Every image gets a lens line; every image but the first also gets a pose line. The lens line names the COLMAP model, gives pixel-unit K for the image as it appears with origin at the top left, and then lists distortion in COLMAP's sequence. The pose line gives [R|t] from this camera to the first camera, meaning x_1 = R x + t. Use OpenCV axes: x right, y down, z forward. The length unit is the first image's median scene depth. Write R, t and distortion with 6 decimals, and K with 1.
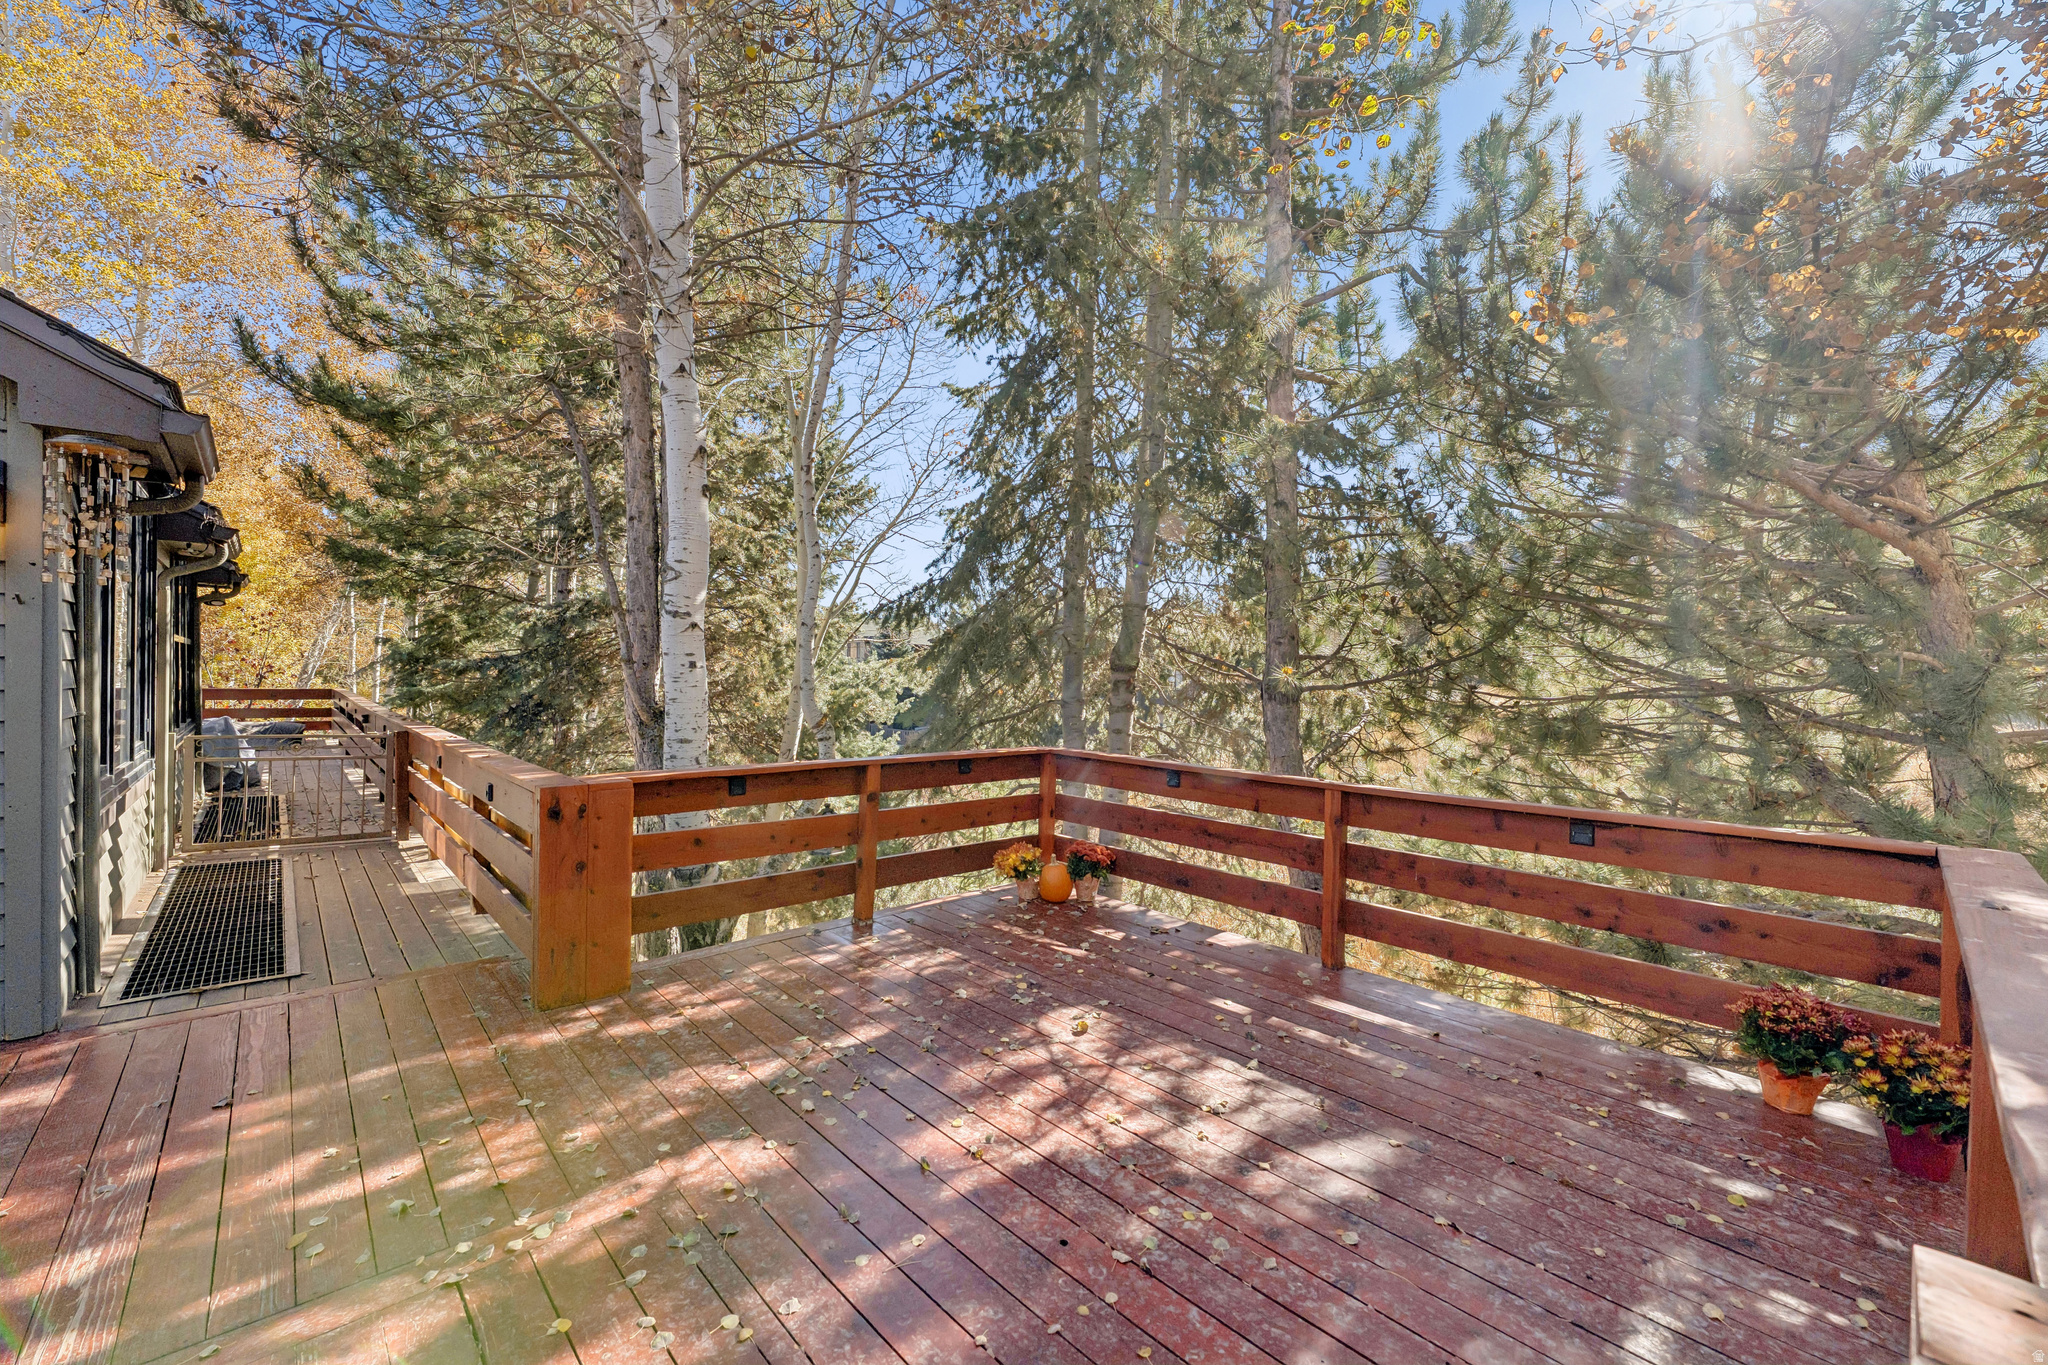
lens RADIAL K [[827.5, 0, 1025.4], [0, 827.5, 673.4], [0, 0, 1]] dist [0.001964, 0.000083]
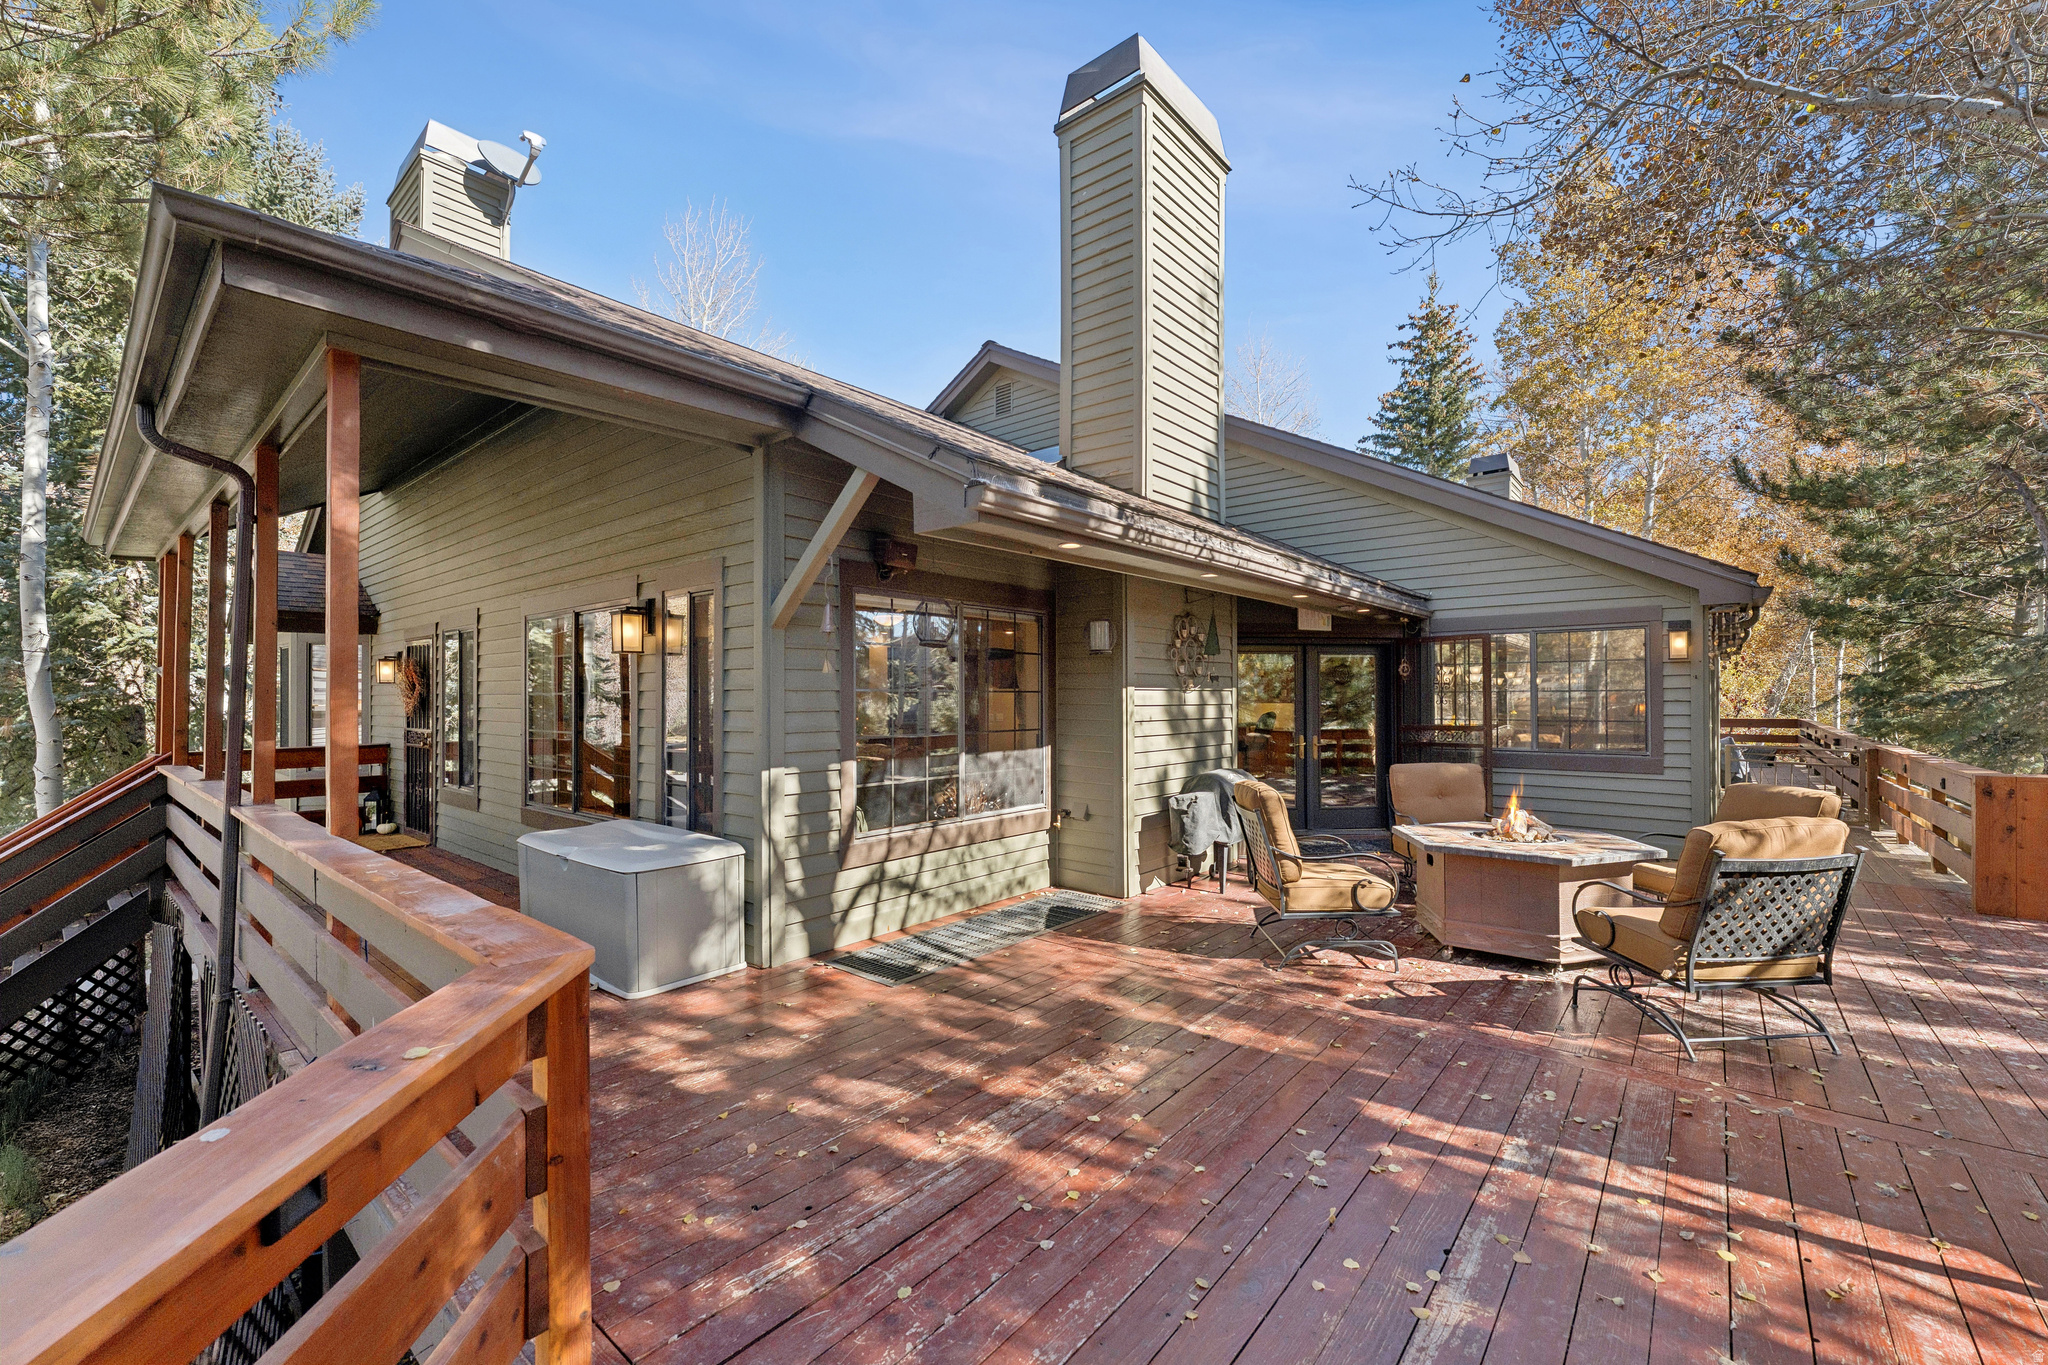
lens RADIAL K [[844.9, 0, 1029.0], [0, 844.9, 692.3], [0, 0, 1]] dist [-0.000822, -0.000038]
pose [[0.148593, -0.020138, -0.988693, 0.330169], [0.003942, 0.999797, -0.019771, 0.000019], [0.988891, -0.000959, 0.148643, -0.459759]]
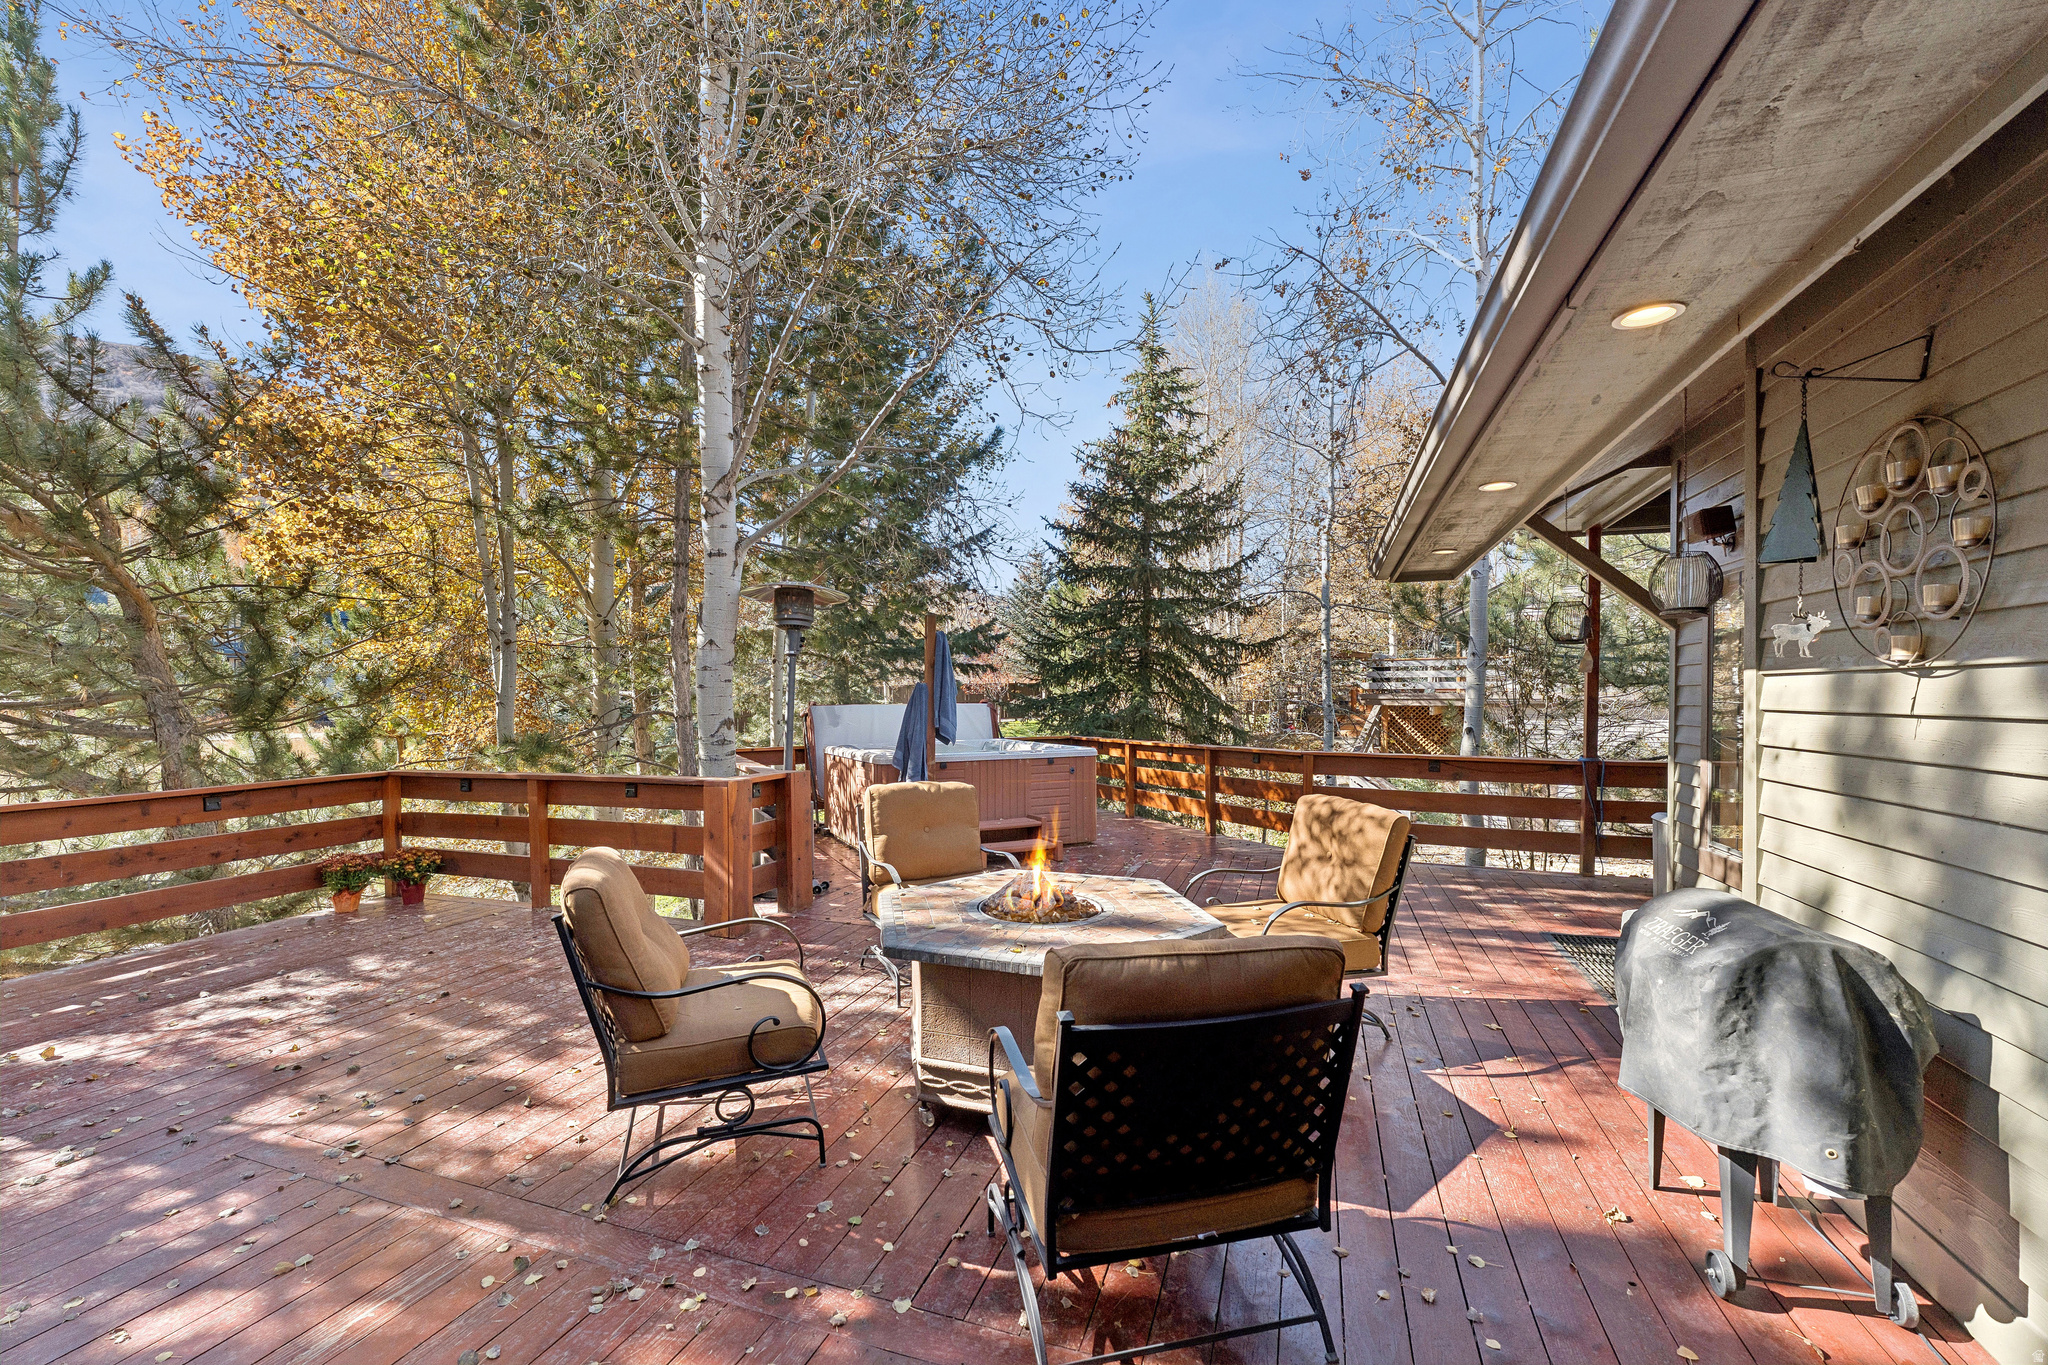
lens RADIAL K [[827.5, 0, 1025.4], [0, 827.5, 673.4], [0, 0, 1]] dist [0.001964, 0.000083]
pose [[-0.478314, 0.008623, 0.878146, -0.593109], [-0.005934, 0.999897, -0.013051, -0.011922], [-0.878169, -0.011453, -0.478214, 0.192709]]
